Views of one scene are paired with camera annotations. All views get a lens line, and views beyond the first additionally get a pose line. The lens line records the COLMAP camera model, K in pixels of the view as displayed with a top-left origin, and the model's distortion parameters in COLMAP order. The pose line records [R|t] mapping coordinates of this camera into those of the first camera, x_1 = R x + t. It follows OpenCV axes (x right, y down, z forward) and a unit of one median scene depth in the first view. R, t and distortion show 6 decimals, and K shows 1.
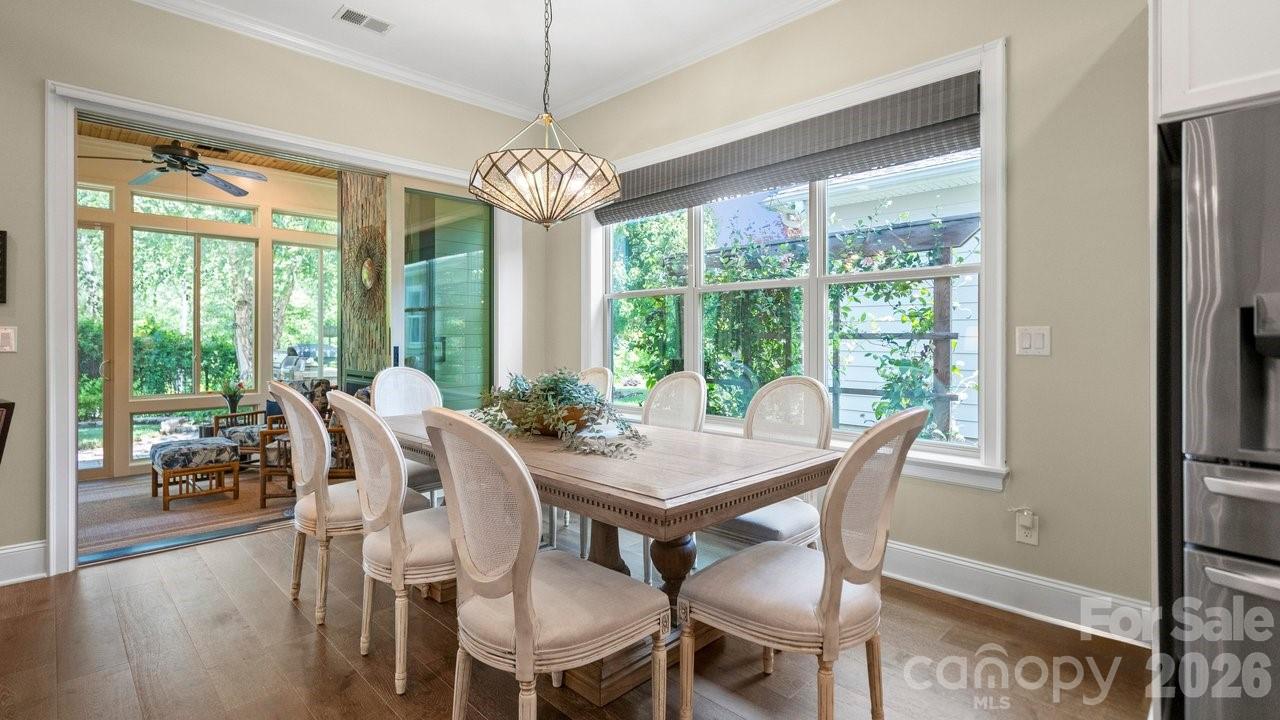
lens RADIAL K [[594.5, 0, 643.3], [0, 594.5, 334.3], [0, 0, 1]] dist [-0.000653, 0.000003]
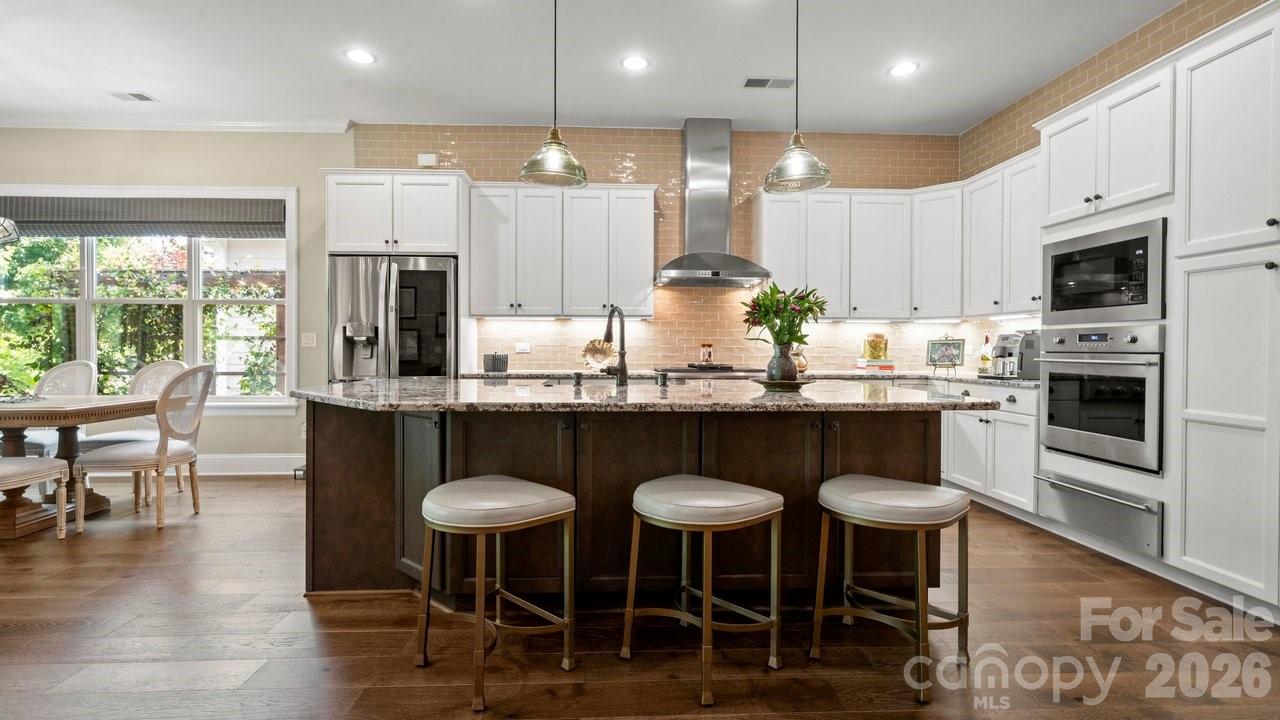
lens RADIAL K [[594.5, 0, 633.6], [0, 594.5, 351.1], [0, 0, 1]] dist [-0.000653, 0.000003]
pose [[0.679852, -0.004157, 0.733337, -0.060590], [-0.004361, 0.999943, 0.009711, 0.017779], [-0.733336, -0.009800, 0.679796, -0.848715]]
